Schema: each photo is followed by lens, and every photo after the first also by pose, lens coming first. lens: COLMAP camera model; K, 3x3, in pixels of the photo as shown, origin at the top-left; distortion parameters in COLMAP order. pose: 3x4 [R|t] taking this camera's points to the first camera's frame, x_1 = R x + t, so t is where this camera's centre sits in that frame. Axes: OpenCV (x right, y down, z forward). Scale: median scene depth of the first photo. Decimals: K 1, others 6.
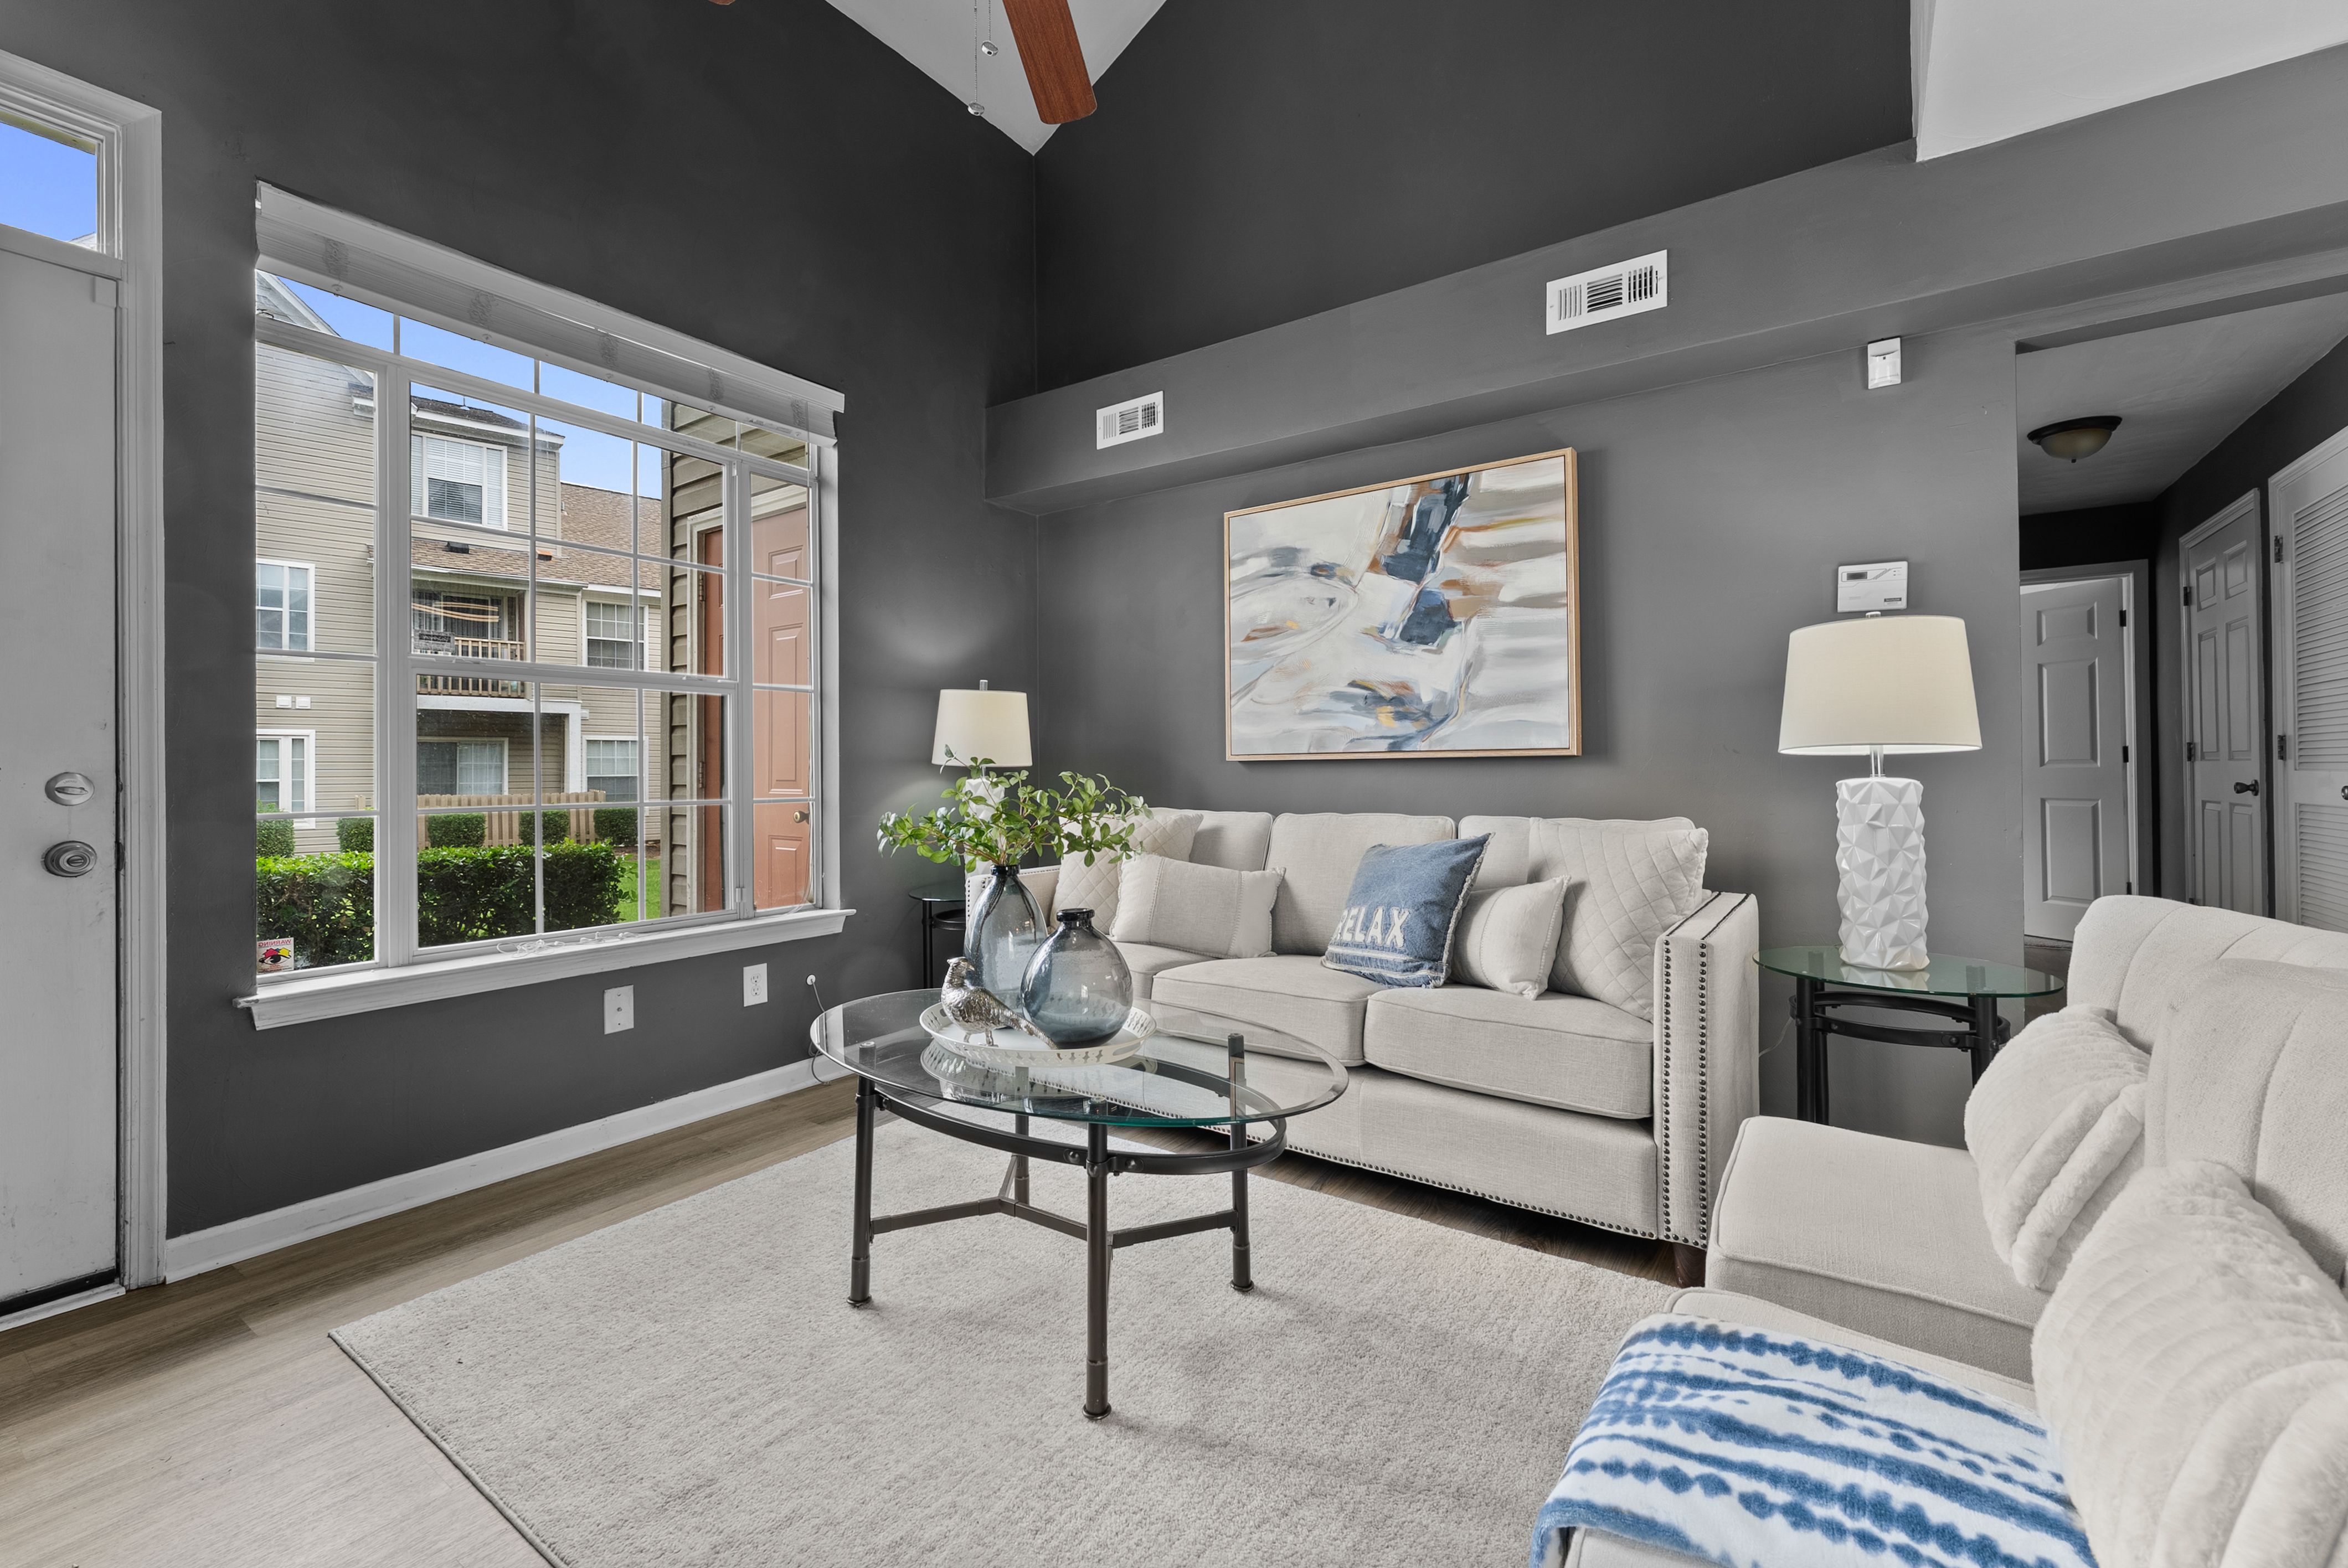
lens RADIAL K [[972.5, 0, 1165.7], [0, 972.5, 785.3], [0, 0, 1]] dist [0.003198, -0.001246]
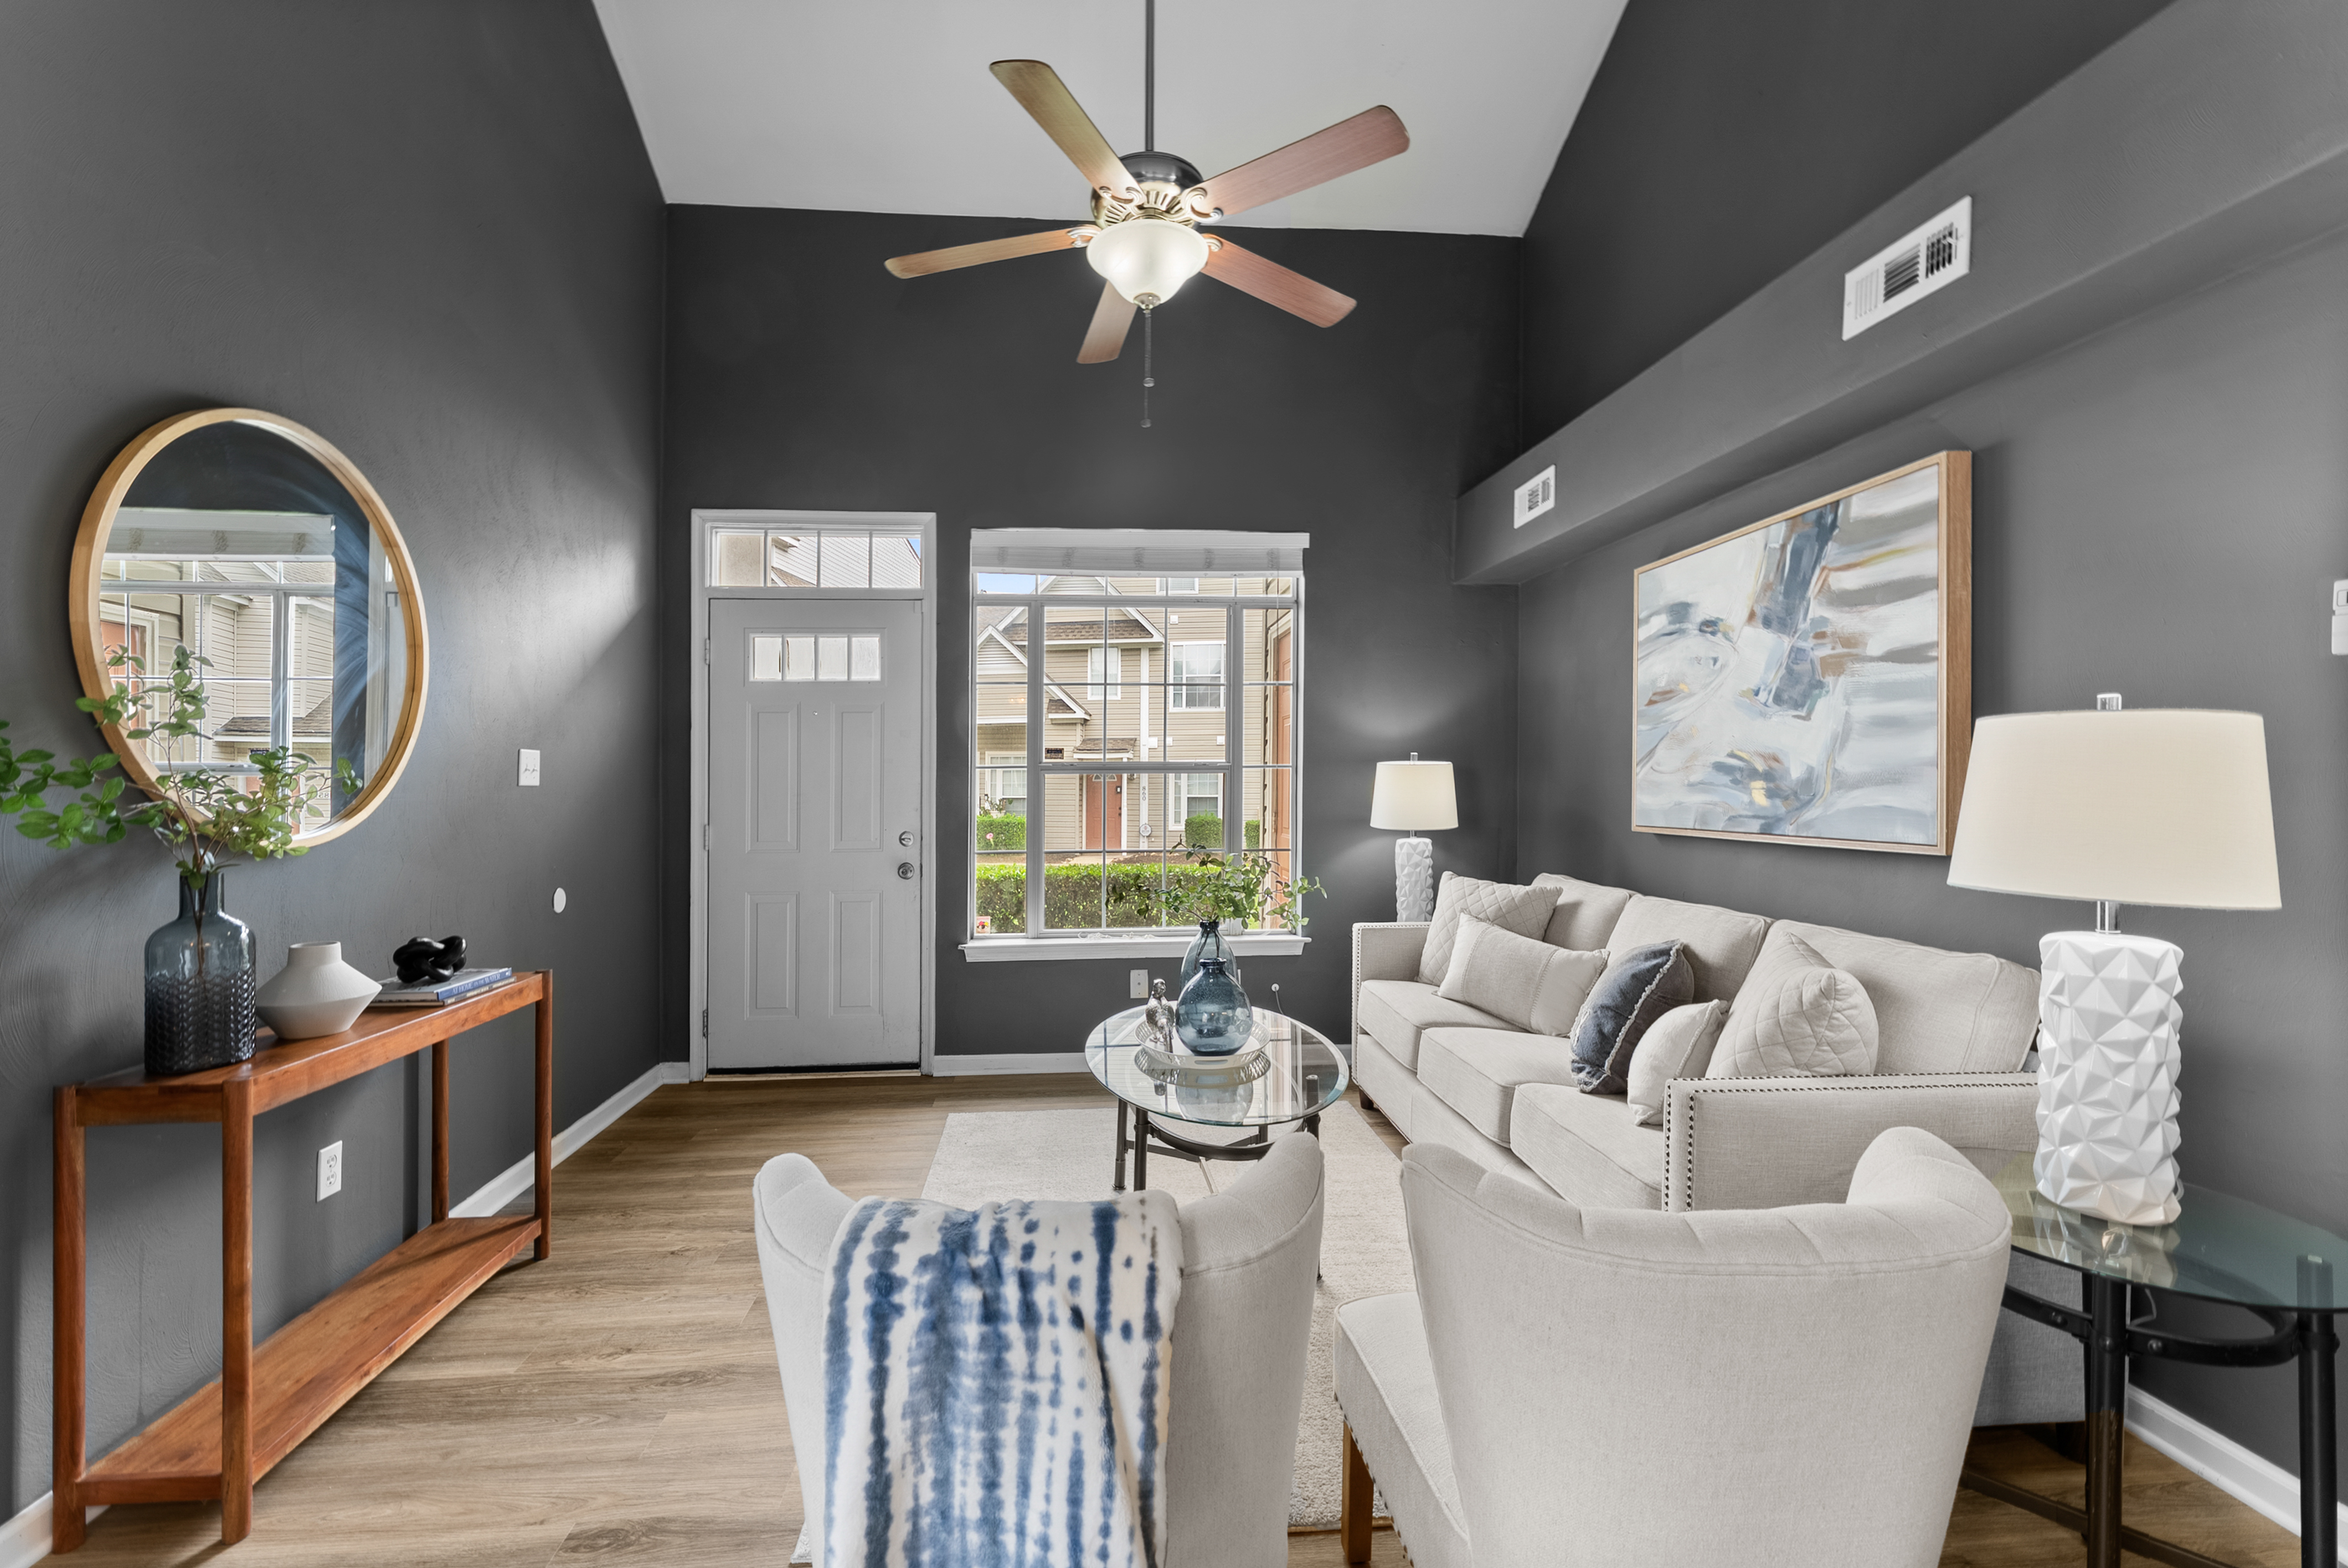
lens RADIAL K [[972.5, 0, 1108.4], [0, 972.5, 805.1], [0, 0, 1]] dist [0.003198, -0.001246]
pose [[0.613905, 0.016703, -0.789203, 0.597162], [-0.005393, 0.999842, 0.016965, -0.076691], [0.789361, -0.006159, 0.613898, 0.012082]]
